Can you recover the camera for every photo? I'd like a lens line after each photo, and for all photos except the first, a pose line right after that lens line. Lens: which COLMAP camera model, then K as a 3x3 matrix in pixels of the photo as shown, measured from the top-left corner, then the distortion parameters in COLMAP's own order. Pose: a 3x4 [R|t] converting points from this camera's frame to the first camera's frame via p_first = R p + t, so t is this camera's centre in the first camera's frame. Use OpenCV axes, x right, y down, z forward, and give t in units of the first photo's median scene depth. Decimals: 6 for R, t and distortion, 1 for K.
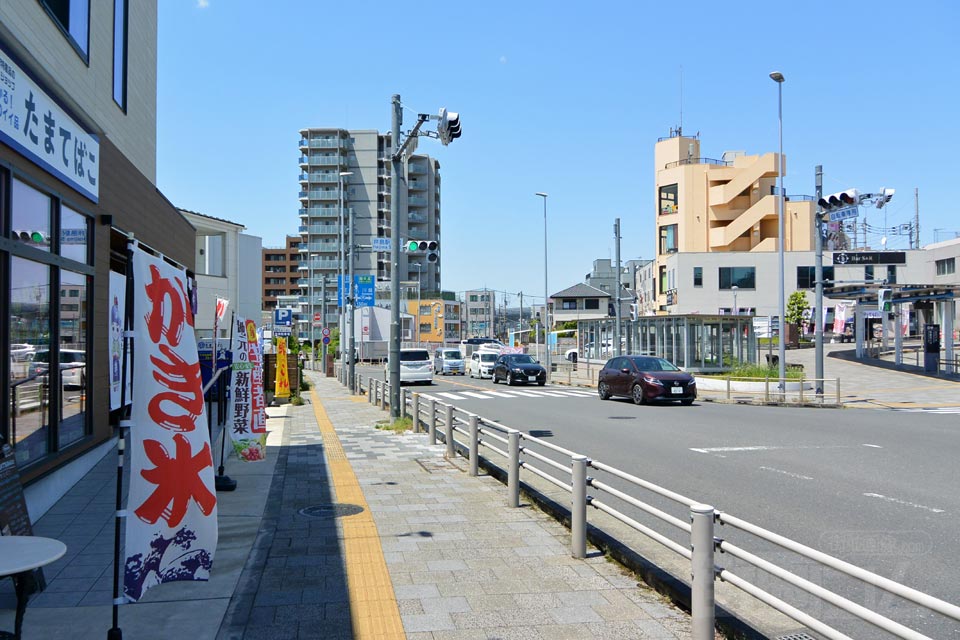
lens RADIAL K [[743.9, 0, 475.8], [0, 743.9, 329.4], [0, 0, 1]] dist [-0.003135, 0.002721]
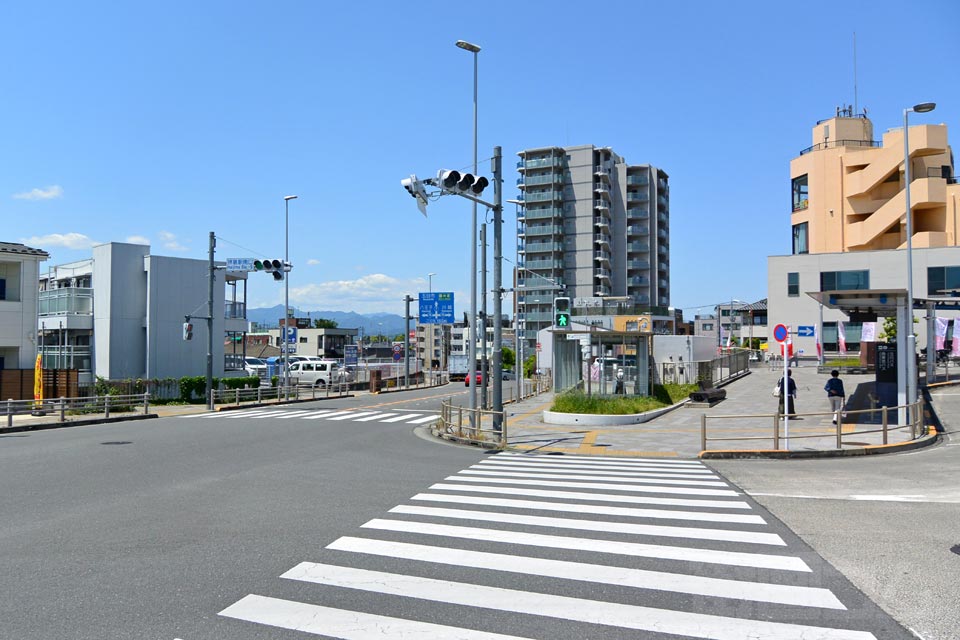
lens RADIAL K [[743.9, 0, 475.8], [0, 743.9, 329.4], [0, 0, 1]] dist [-0.003135, 0.002721]
pose [[0.909890, -0.006428, -0.414801, 0.146415], [-0.002732, 0.999765, -0.021485, -0.000288], [0.414841, 0.020682, 0.909659, 0.042225]]
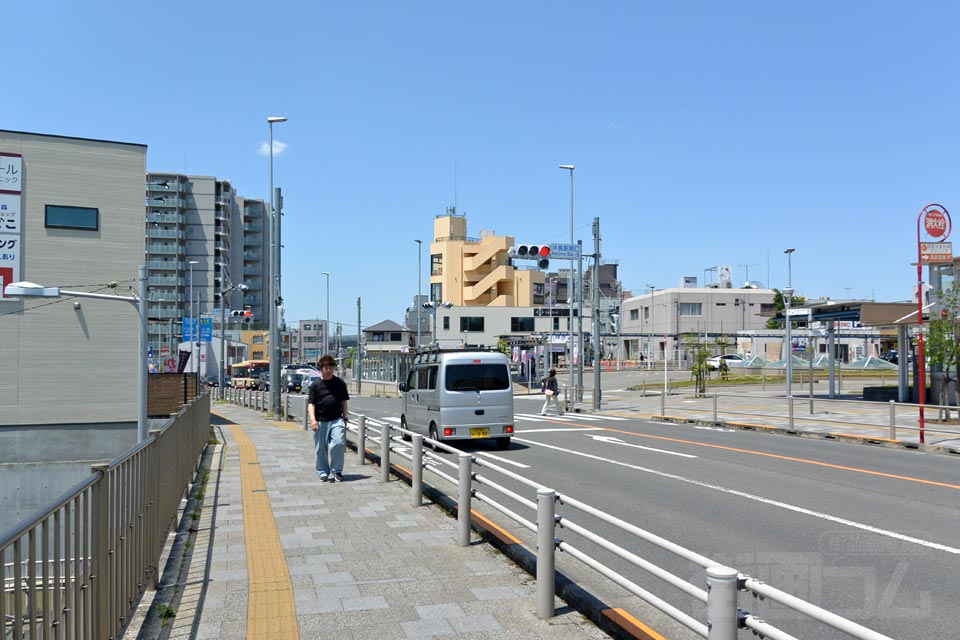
lens RADIAL K [[776.3, 0, 483.5], [0, 776.3, 331.7], [0, 0, 1]] dist [0.034948, 0.001976]
pose [[0.979120, 0.010217, 0.203027, 0.027835], [-0.004175, 0.999536, -0.030165, -0.003485], [-0.203241, 0.028687, 0.978708, -0.231661]]
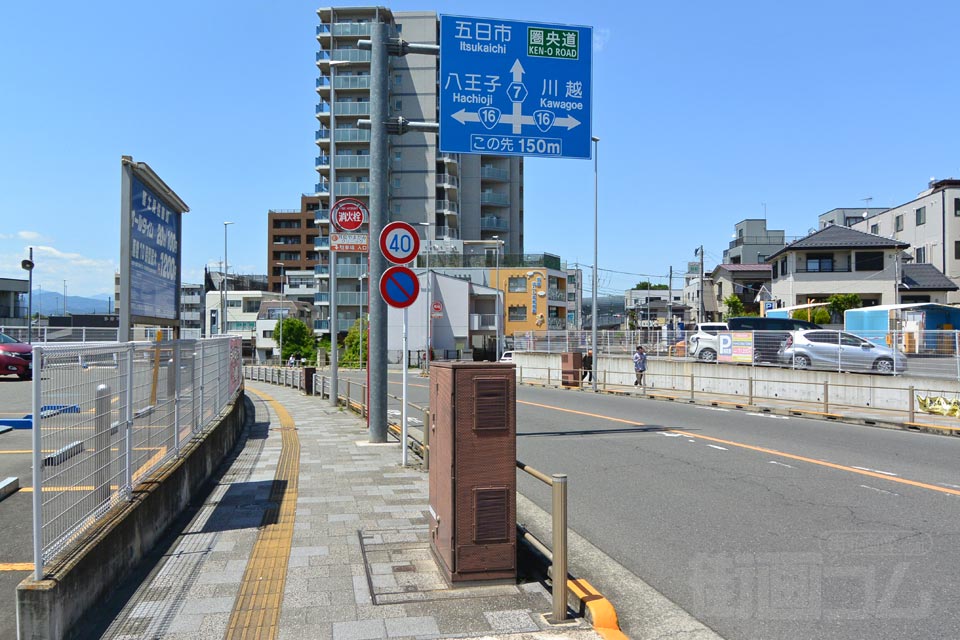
lens RADIAL K [[772.1, 0, 480.0], [0, 772.1, 320.0], [0, 0, 1]] dist [-0.001004, -0.004894]
pose [[0.999482, 0.004438, -0.031883, -0.076746], [-0.004816, 0.999919, -0.011791, 0.011570], [0.031828, 0.011939, 0.999422, 0.352152]]
